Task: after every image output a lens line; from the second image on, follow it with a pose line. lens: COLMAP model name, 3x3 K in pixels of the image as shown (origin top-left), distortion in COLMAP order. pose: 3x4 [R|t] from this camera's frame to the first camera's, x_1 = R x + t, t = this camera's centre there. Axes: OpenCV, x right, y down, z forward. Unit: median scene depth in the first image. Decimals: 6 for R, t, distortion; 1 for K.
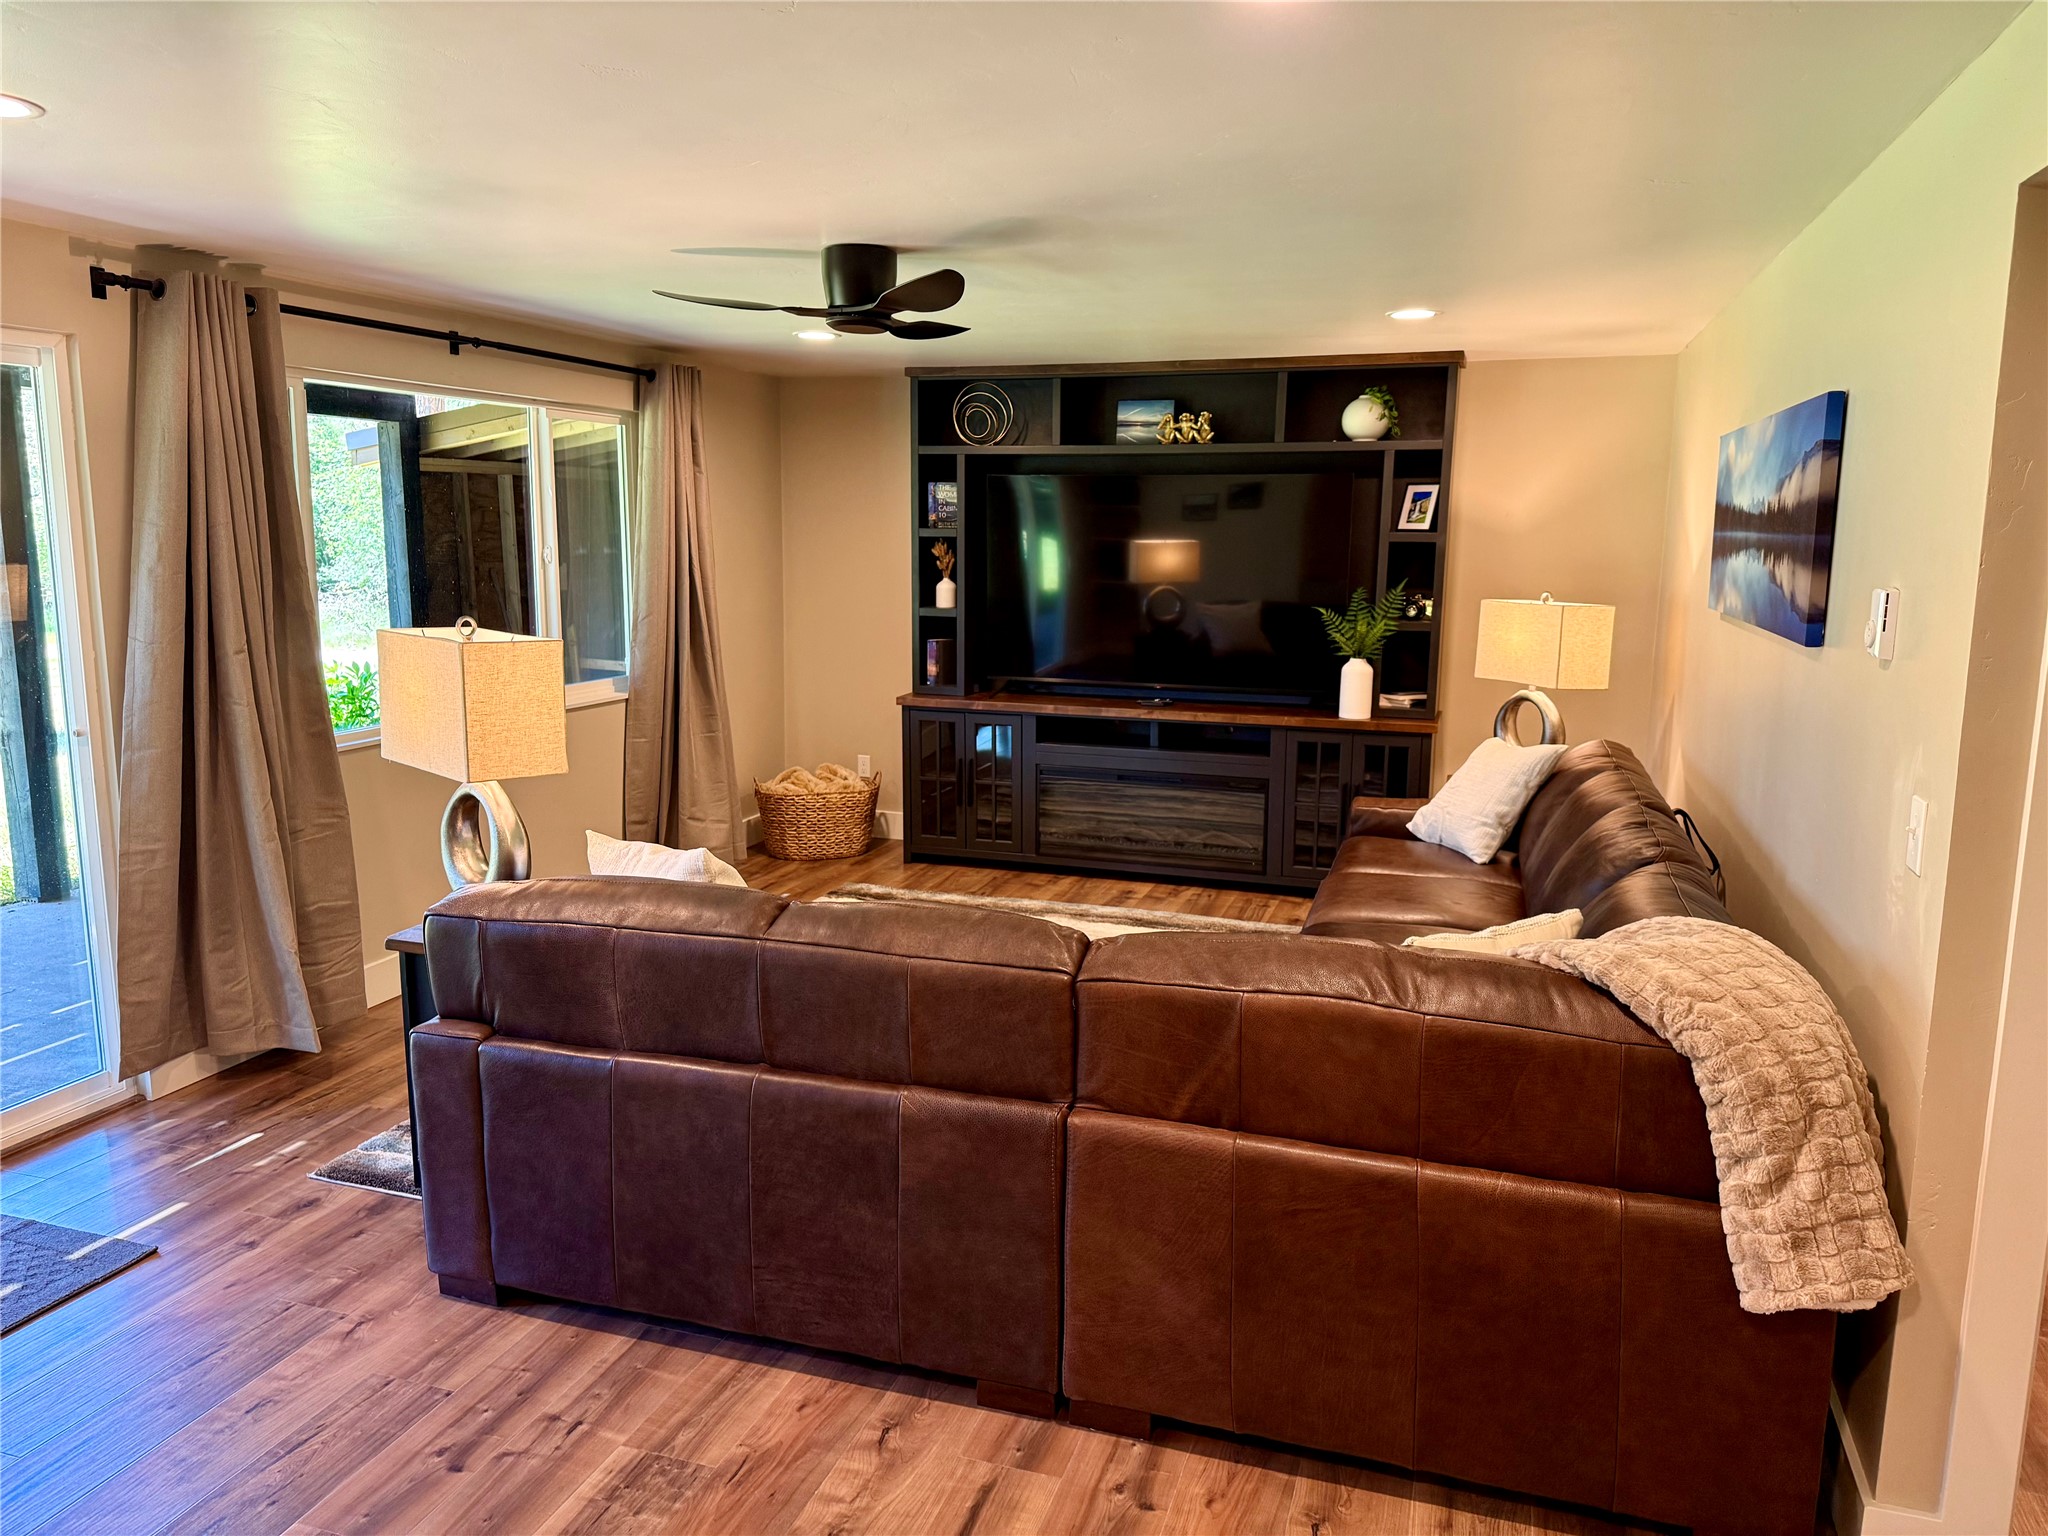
lens RADIAL K [[1394.2, 0, 1024.0], [0, 1394.2, 768.0], [0, 0, 1]] dist [0.015750, 0.000280]
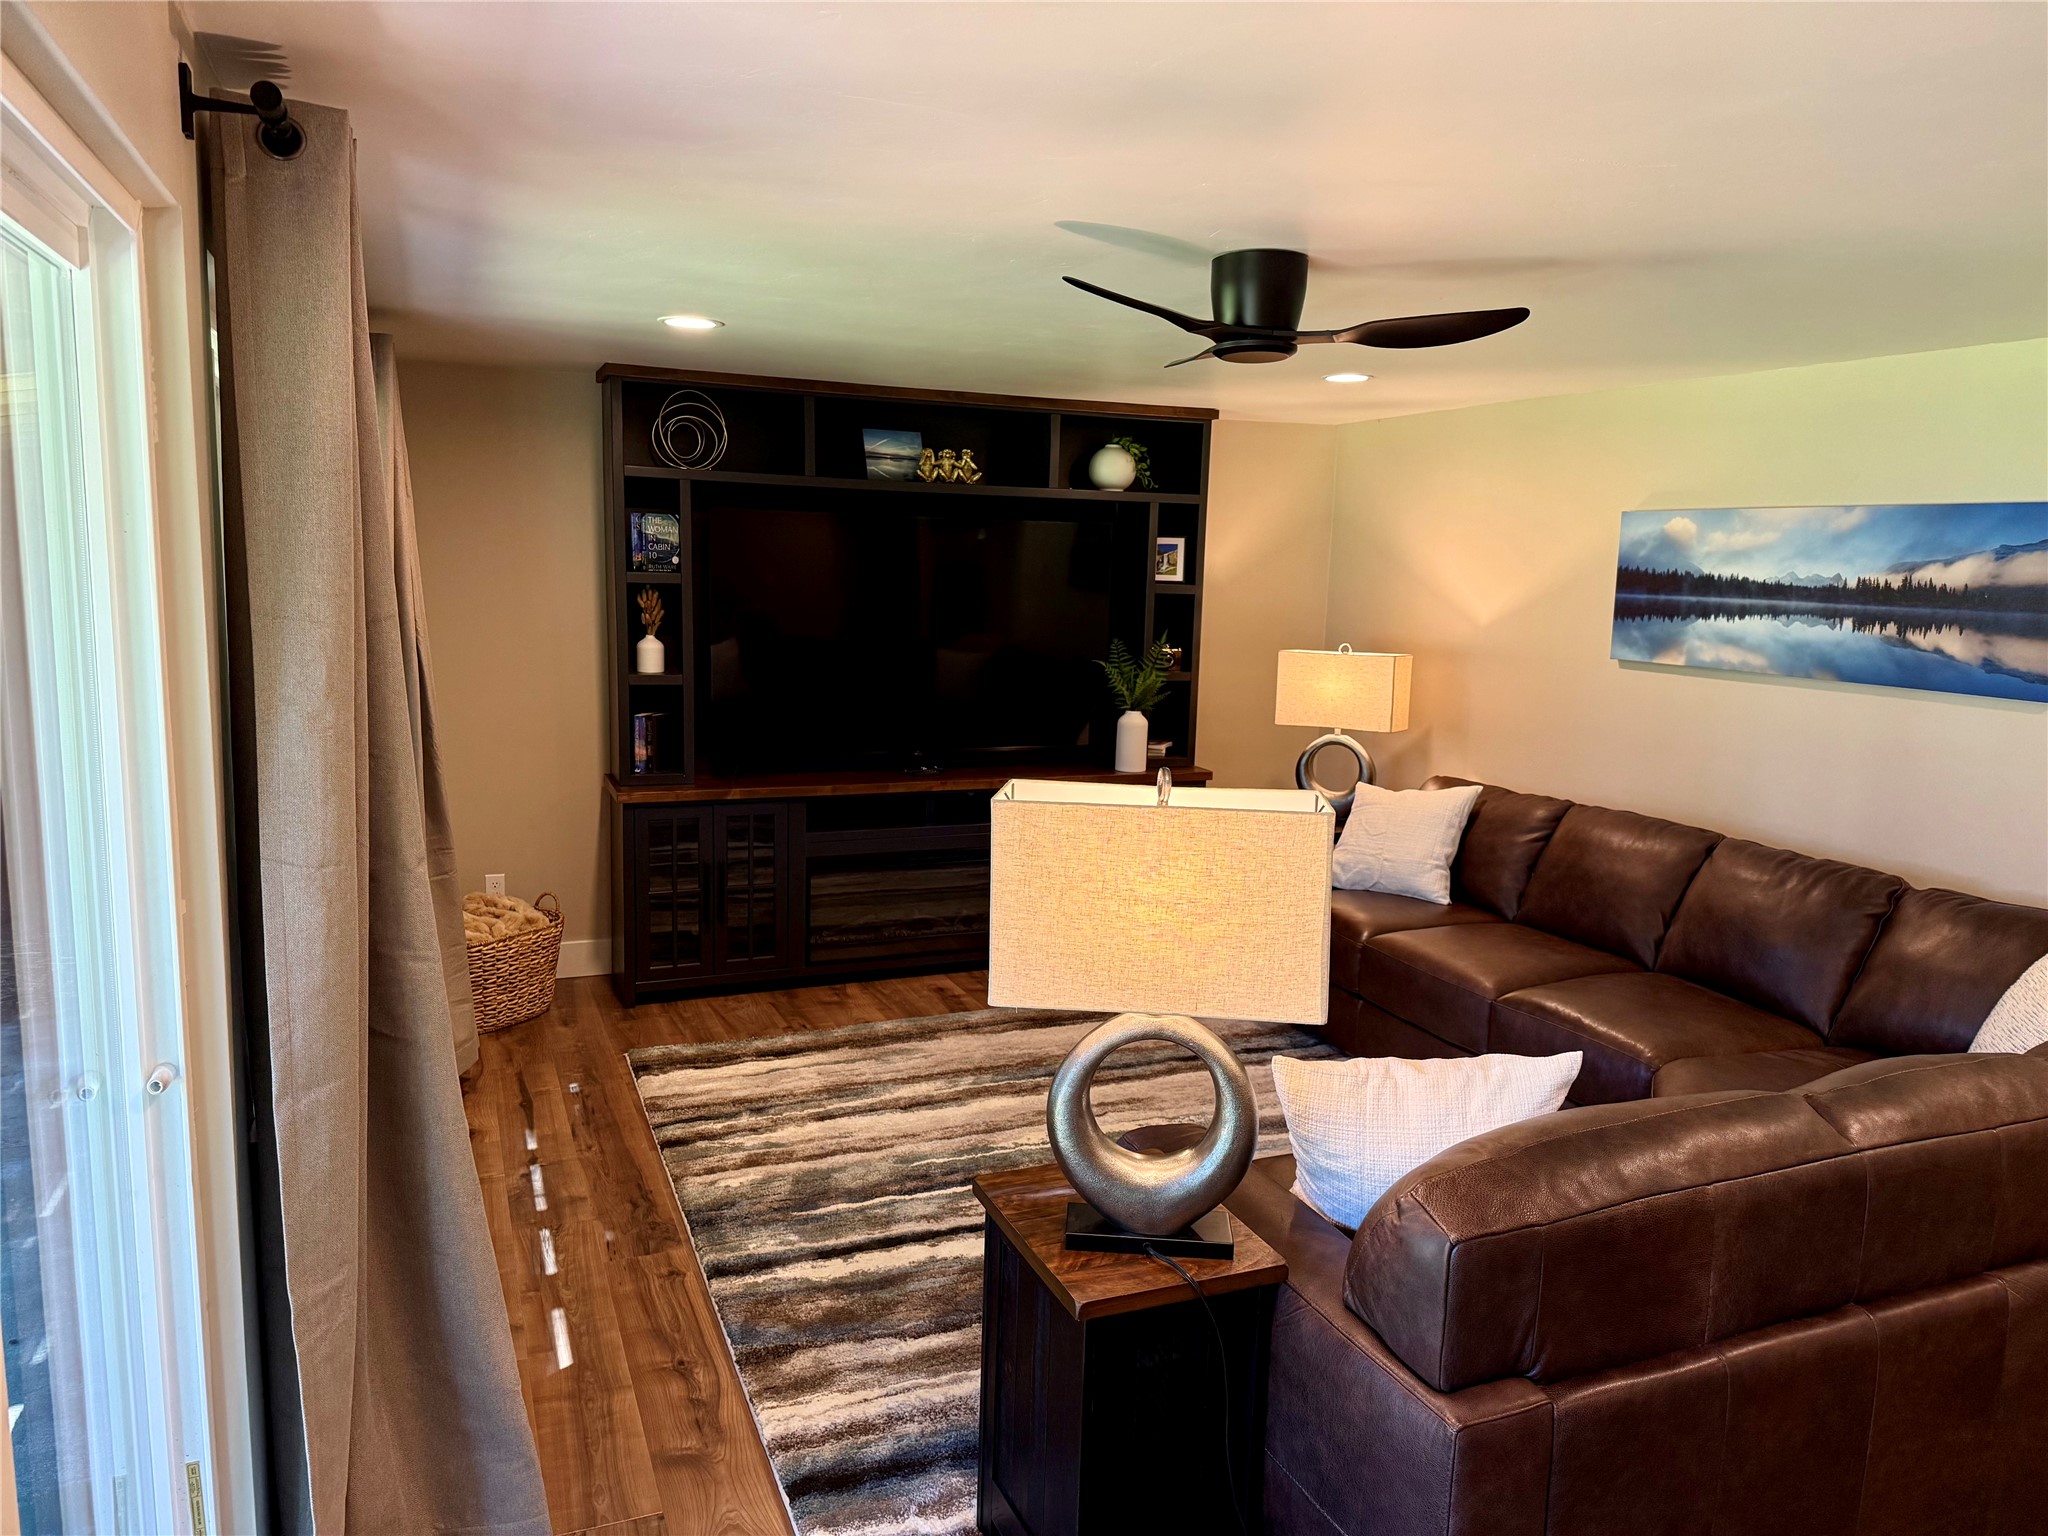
lens RADIAL K [[1394.2, 0, 1024.0], [0, 1394.2, 768.0], [0, 0, 1]] dist [0.015750, 0.000280]
pose [[0.753819, -0.084052, 0.651684, -0.450414], [0.090857, 0.995591, 0.023312, -0.066373], [-0.650770, 0.041637, 0.758133, 0.296040]]
